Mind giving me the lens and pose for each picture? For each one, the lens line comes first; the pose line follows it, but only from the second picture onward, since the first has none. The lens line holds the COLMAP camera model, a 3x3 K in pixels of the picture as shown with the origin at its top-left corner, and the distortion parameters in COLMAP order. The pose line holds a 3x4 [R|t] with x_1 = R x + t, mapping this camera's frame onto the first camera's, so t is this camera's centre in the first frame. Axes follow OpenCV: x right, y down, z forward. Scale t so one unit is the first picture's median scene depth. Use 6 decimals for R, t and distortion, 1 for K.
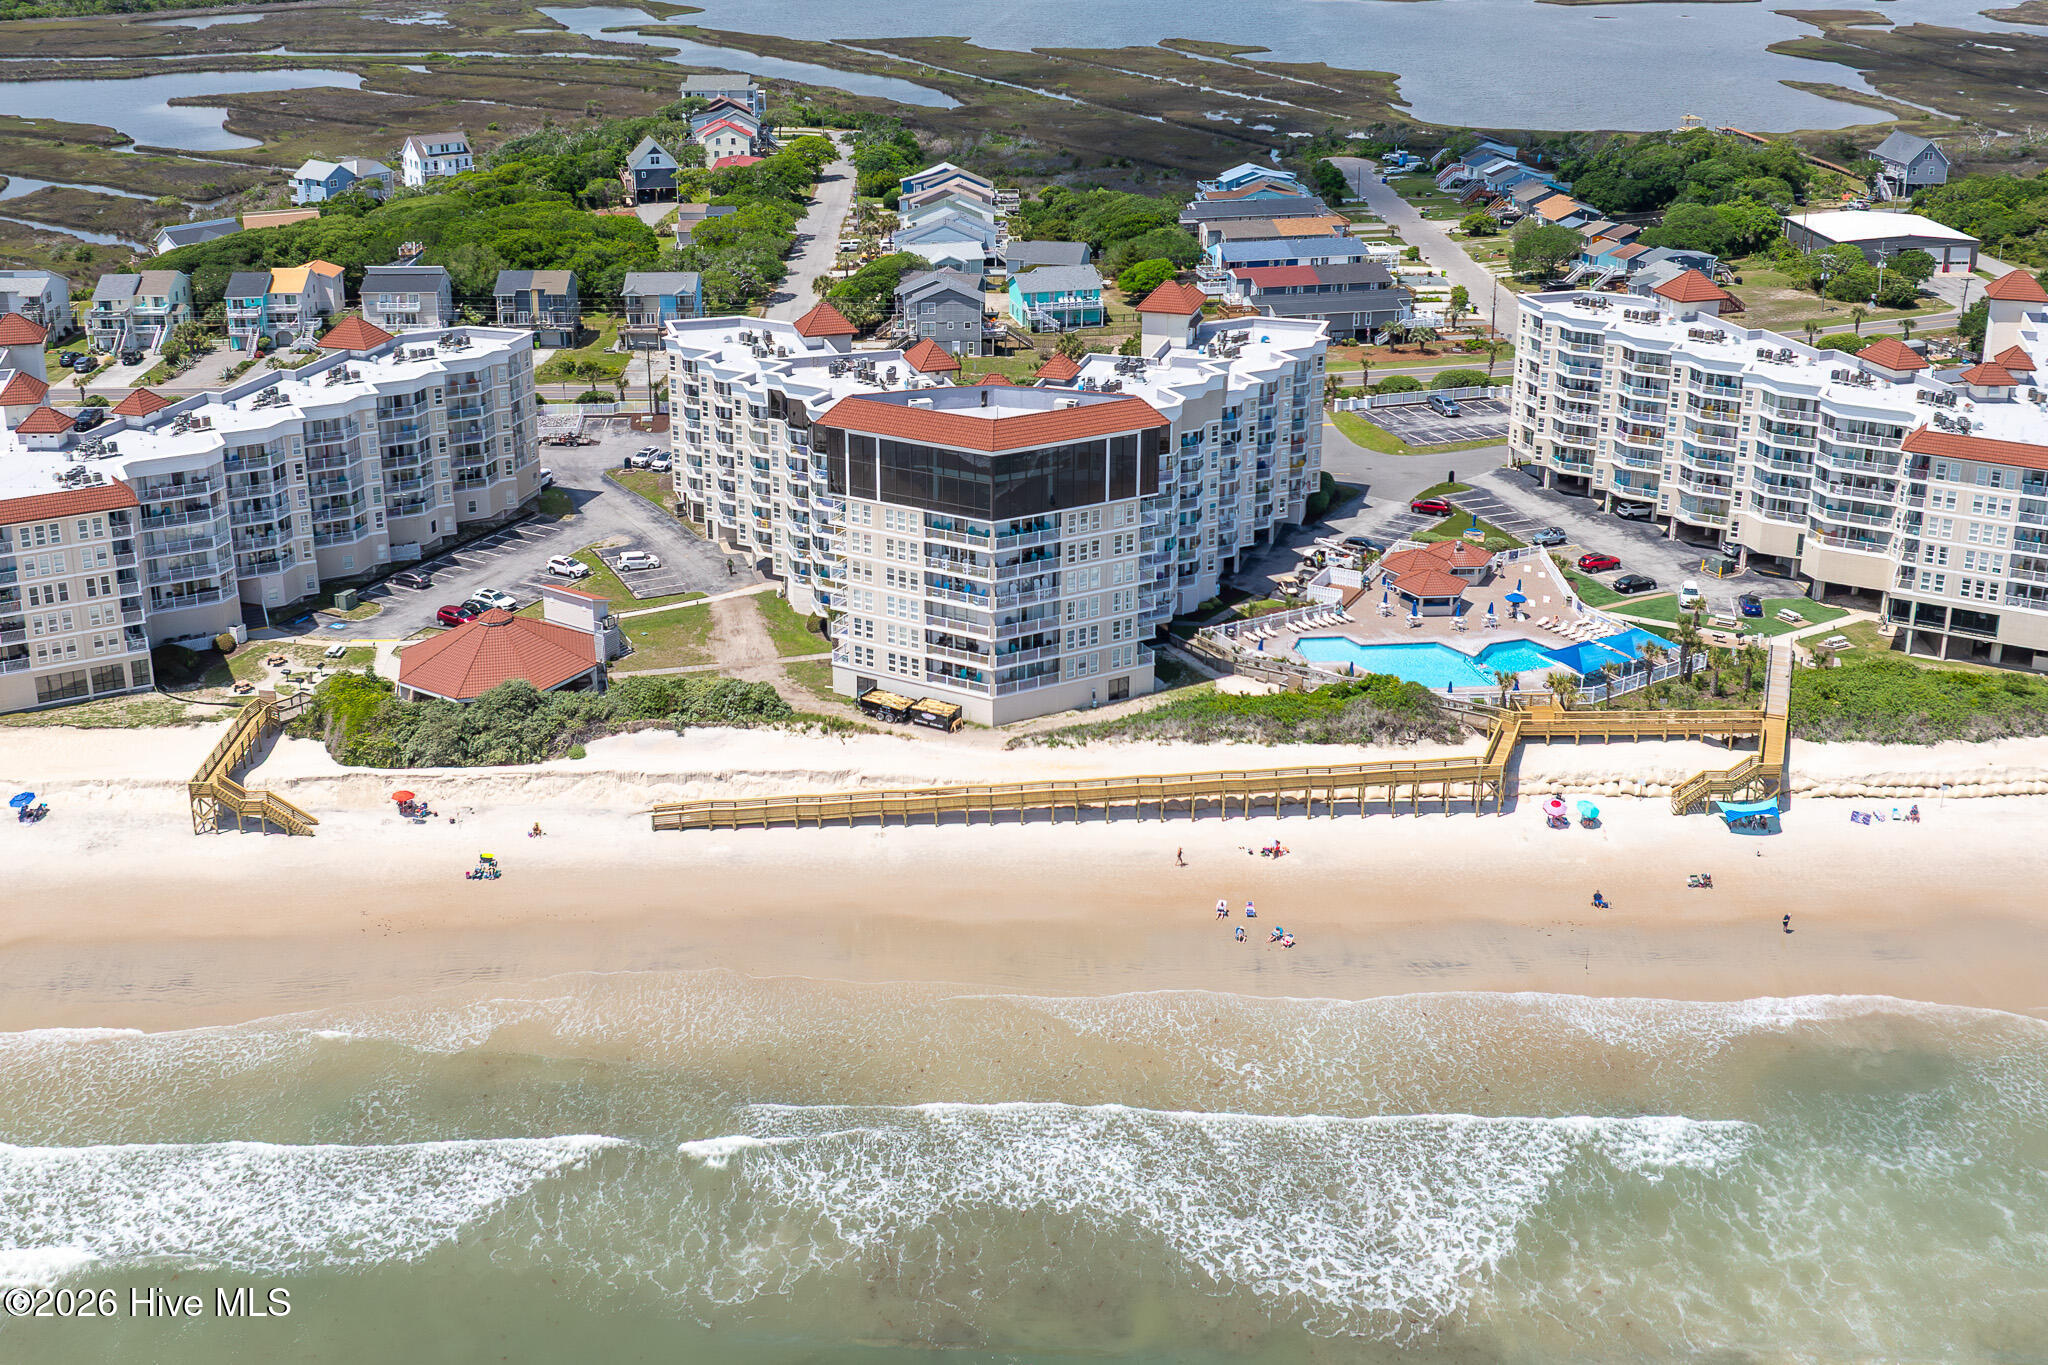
lens RADIAL K [[2143.9, 0, 1028.9], [0, 2143.9, 597.1], [0, 0, 1]] dist [-0.035498, 0.000000]
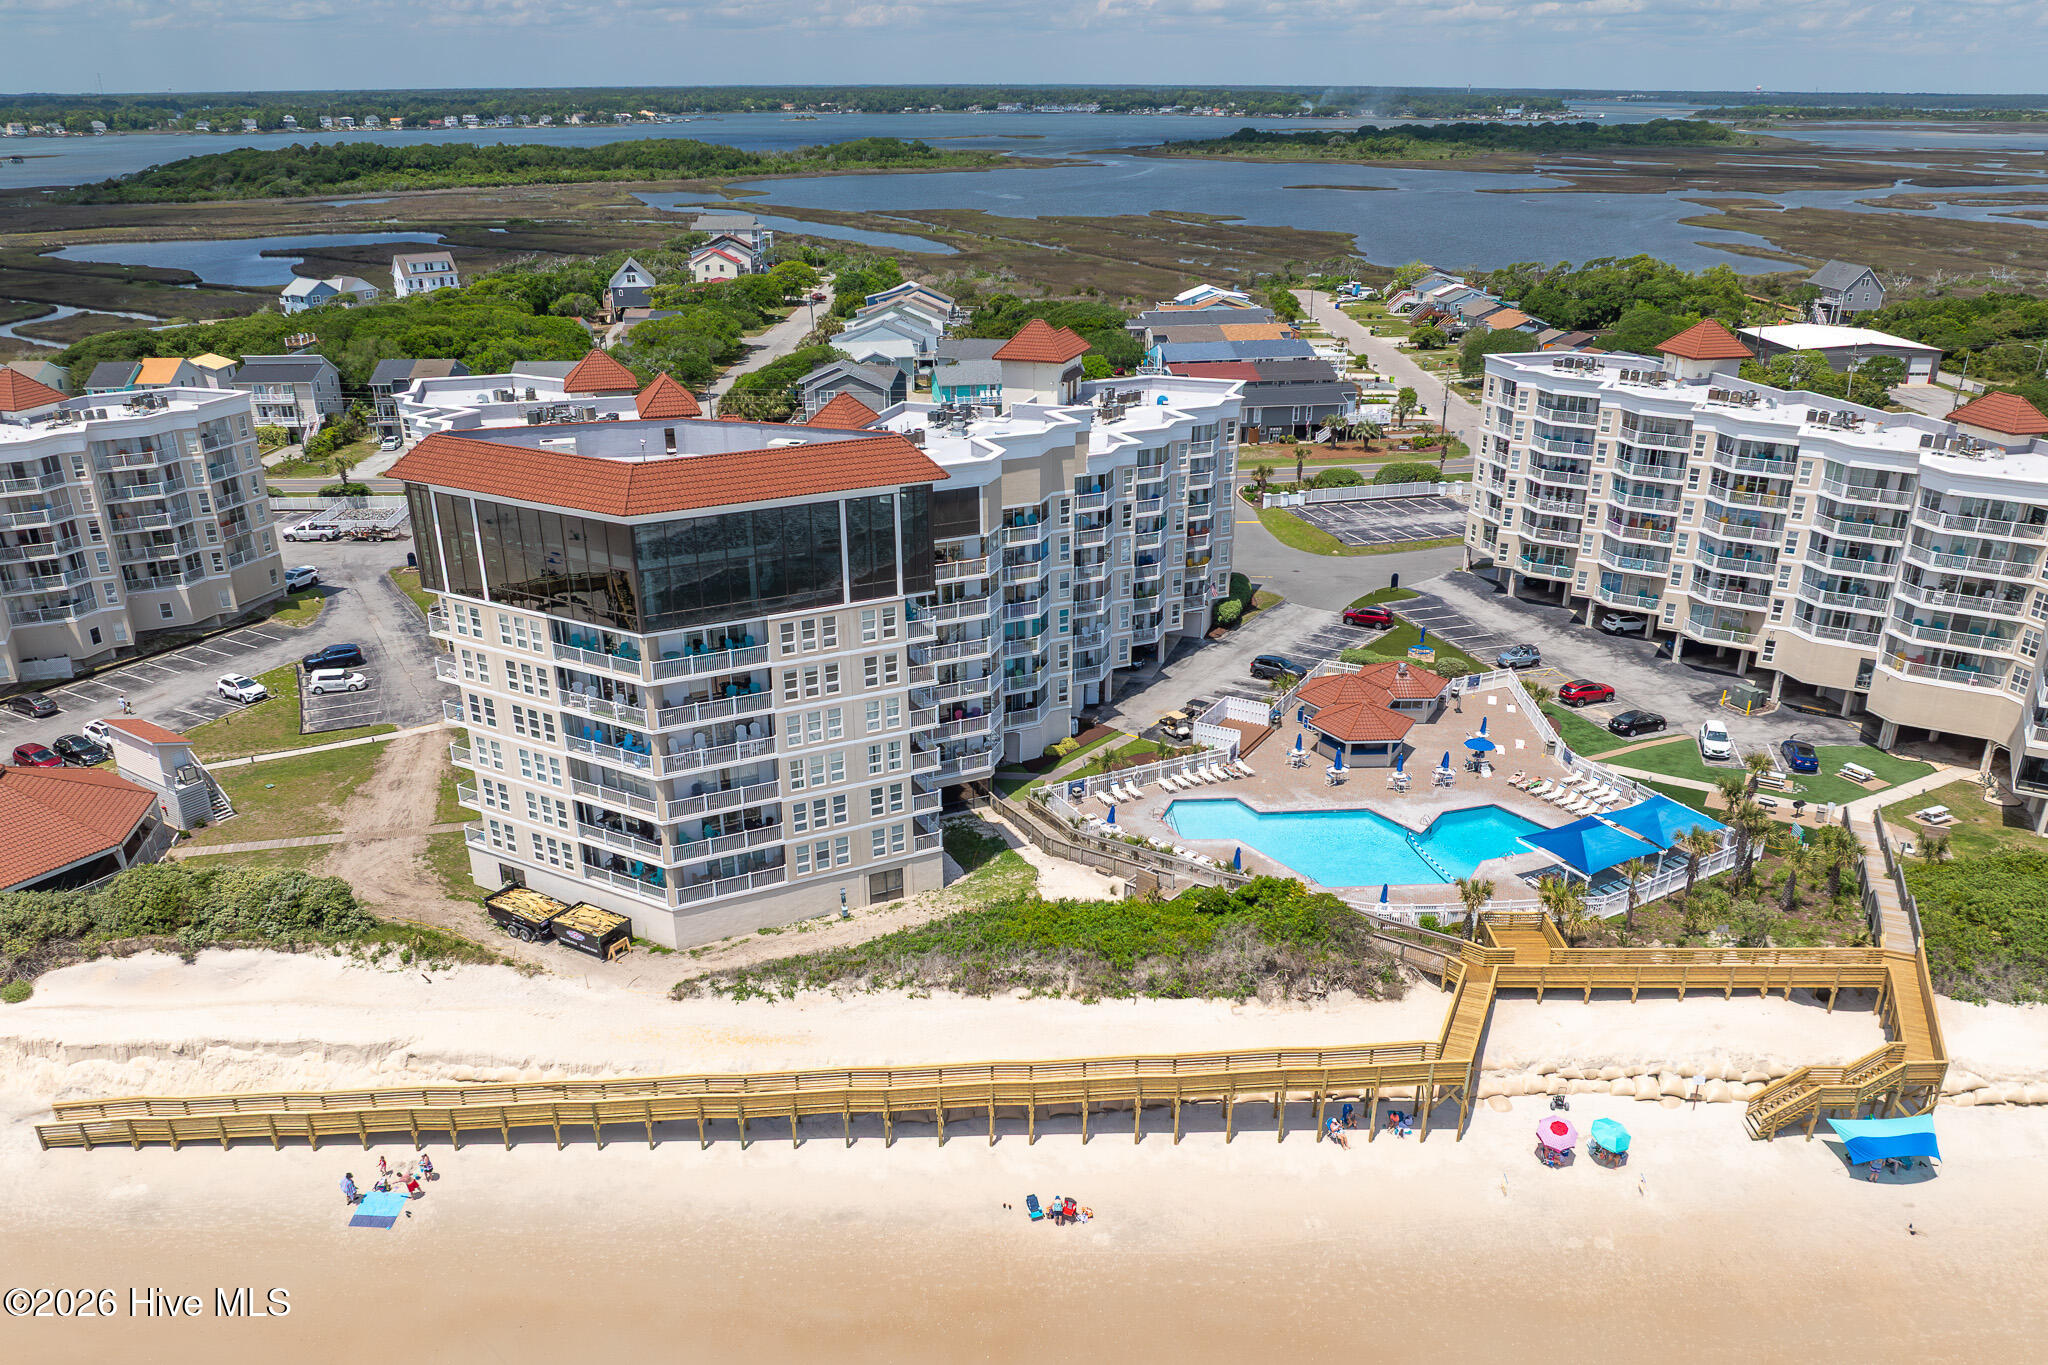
lens RADIAL K [[1504.3, 0, 1040.5], [0, 1504.3, 836.2], [0, 0, 1]] dist [-0.040995, 0.011187]
pose [[0.999437, 0.011351, -0.031563, 0.095269], [-0.008079, 0.994758, 0.101938, -0.019116], [0.032555, -0.101626, 0.994290, 0.487412]]
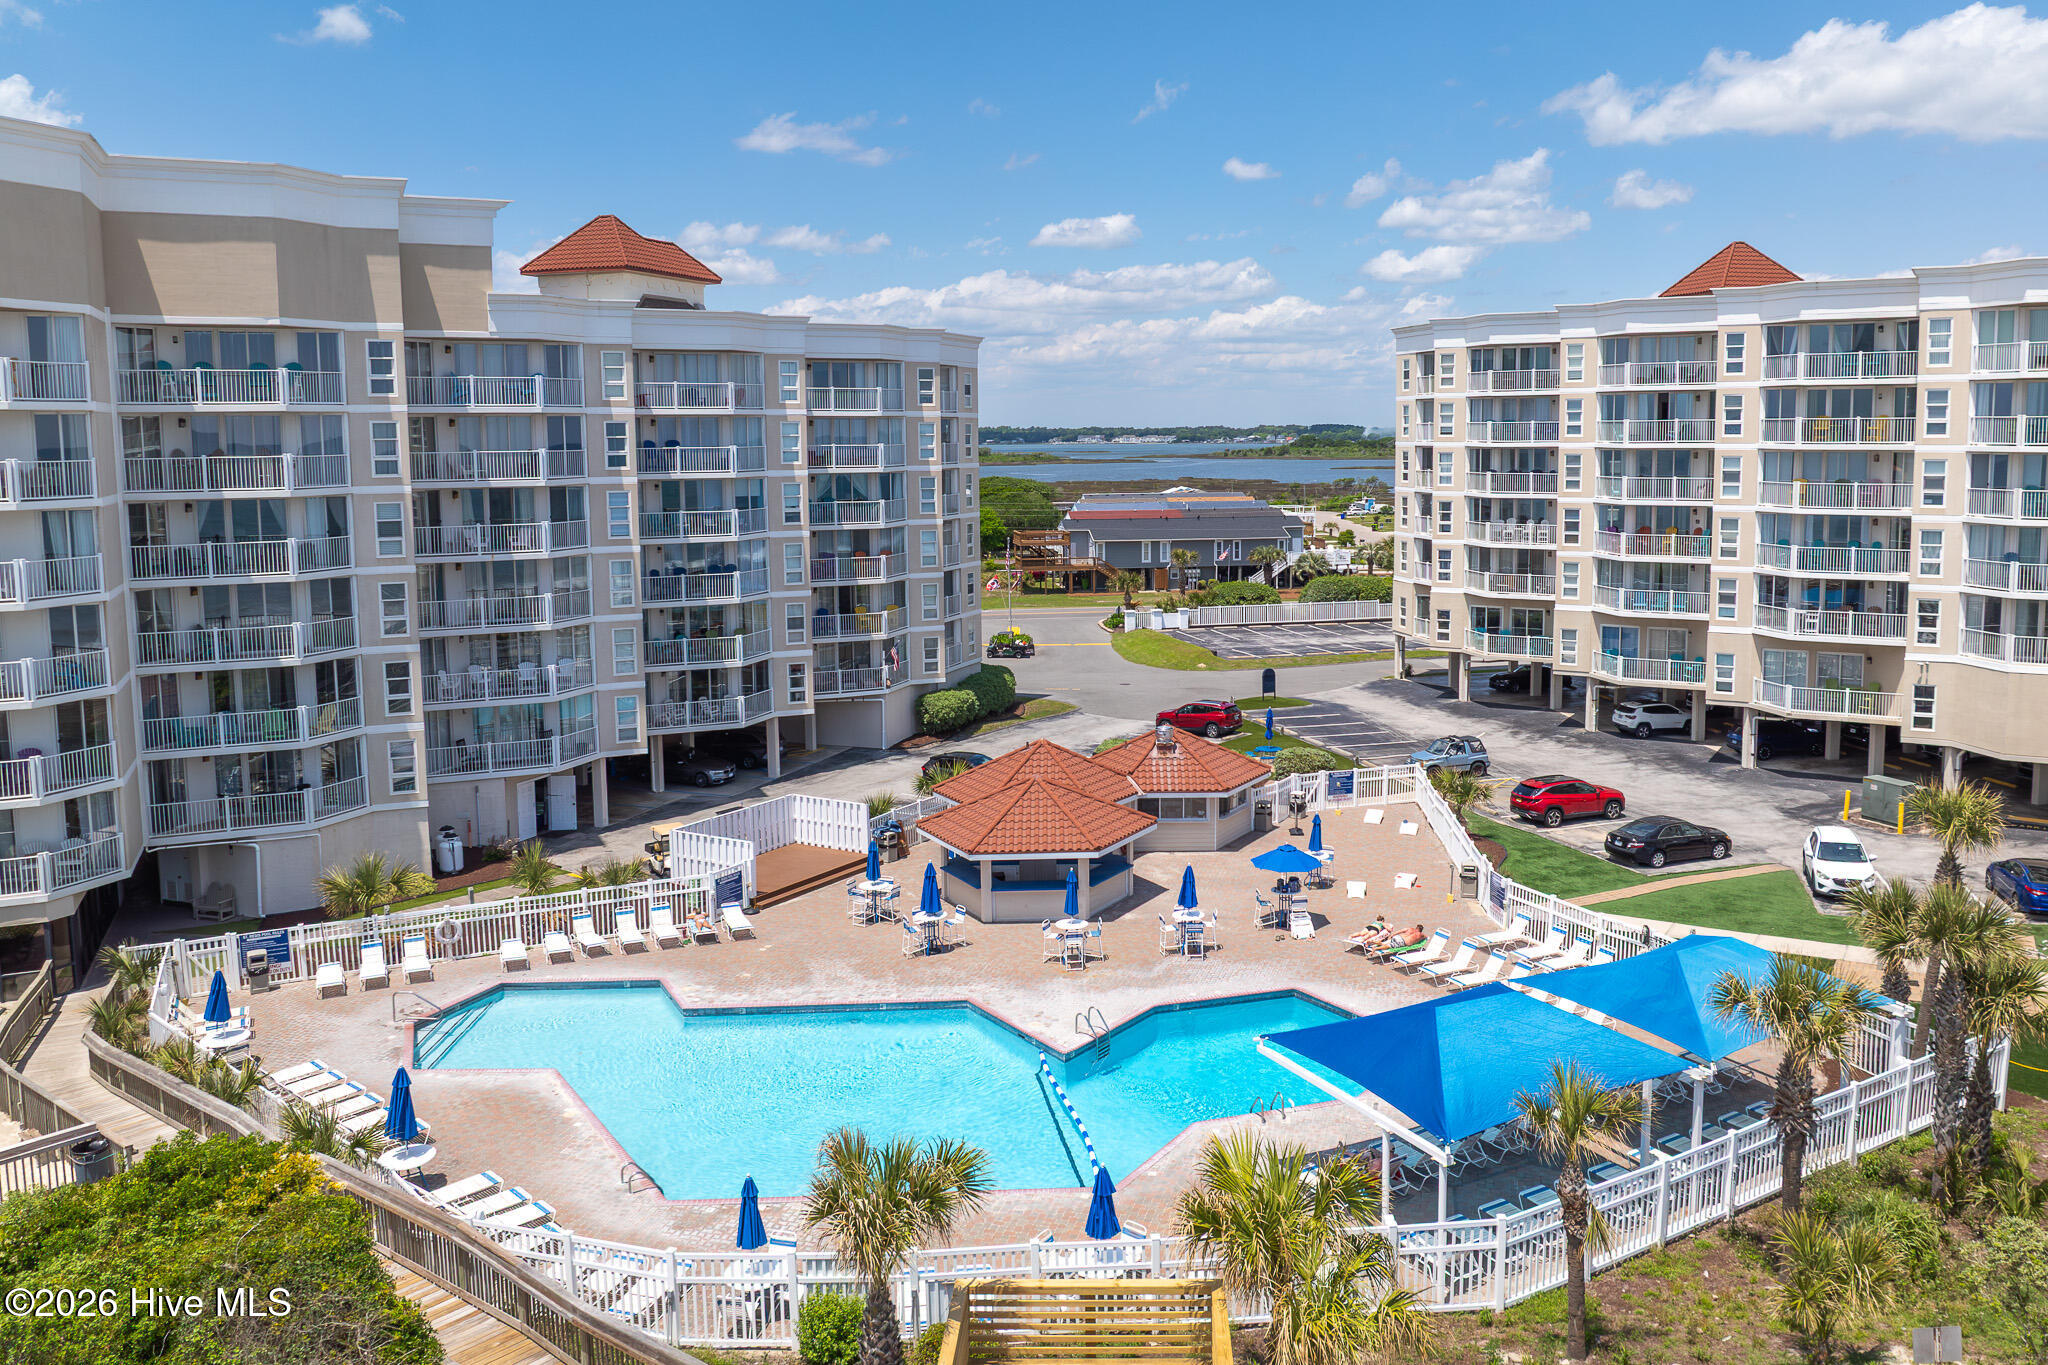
lens RADIAL K [[1551.9, 0, 1145.4], [0, 1551.9, 679.9], [0, 0, 1]] dist [-0.042480, -0.006220]
pose [[0.999373, -0.006257, -0.034847, 0.214902], [-0.001336, 0.976890, -0.213740, 0.022630], [0.035379, 0.213653, 0.976269, 0.773273]]
